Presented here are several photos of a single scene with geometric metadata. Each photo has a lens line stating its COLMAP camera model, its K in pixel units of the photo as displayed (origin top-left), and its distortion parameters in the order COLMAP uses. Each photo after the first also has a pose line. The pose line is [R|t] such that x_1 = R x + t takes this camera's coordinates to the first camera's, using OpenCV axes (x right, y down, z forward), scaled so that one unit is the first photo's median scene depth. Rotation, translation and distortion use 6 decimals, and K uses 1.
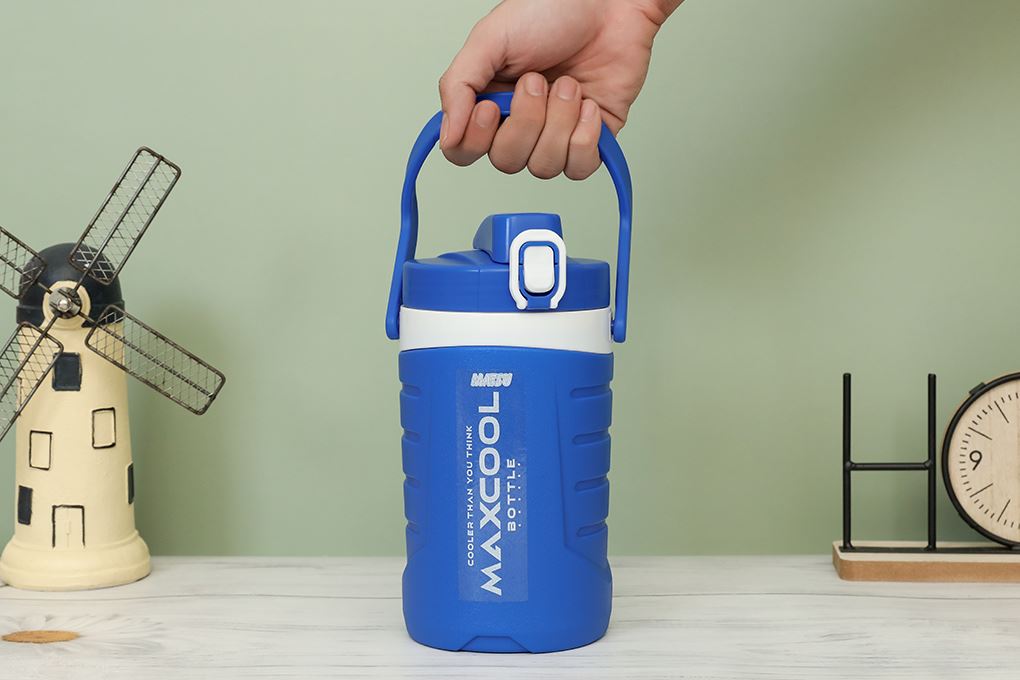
lens RADIAL K [[2090.1, 0, 510.0], [0, 2090.1, 340.0], [0, 0, 1]] dist [-0.003929, 0.055800]
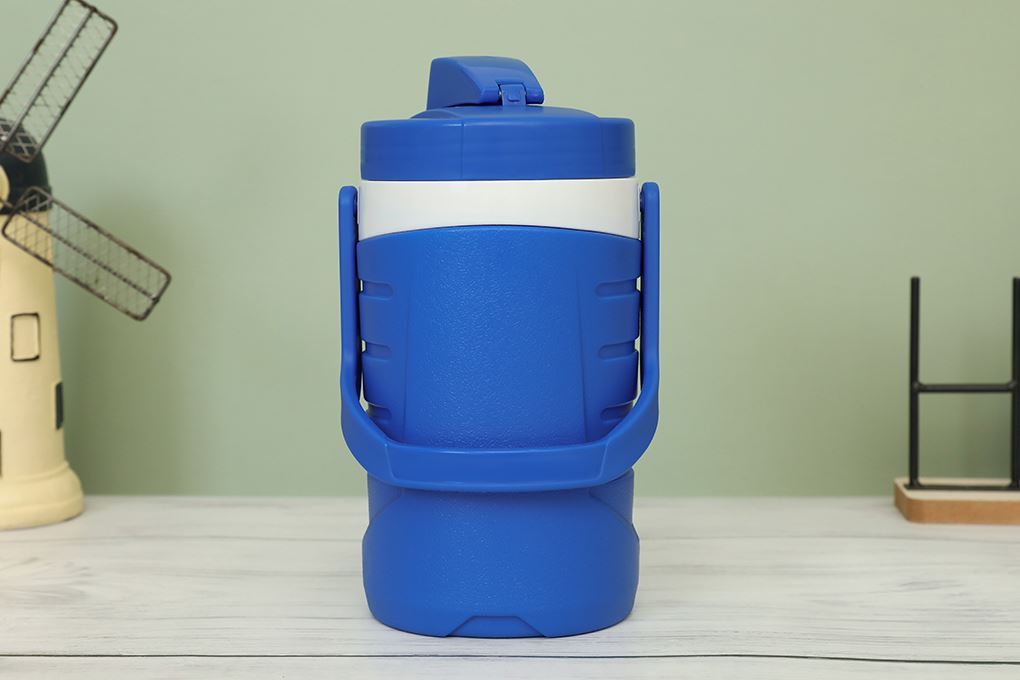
lens RADIAL K [[2090.1, 0, 510.0], [0, 2090.1, 340.0], [0, 0, 1]] dist [-0.003929, 0.055800]
pose [[0.999960, 0.004366, 0.007853, -0.007994], [-0.004448, 0.999935, 0.010473, 0.034261], [-0.007806, -0.010508, 0.999914, 0.168861]]
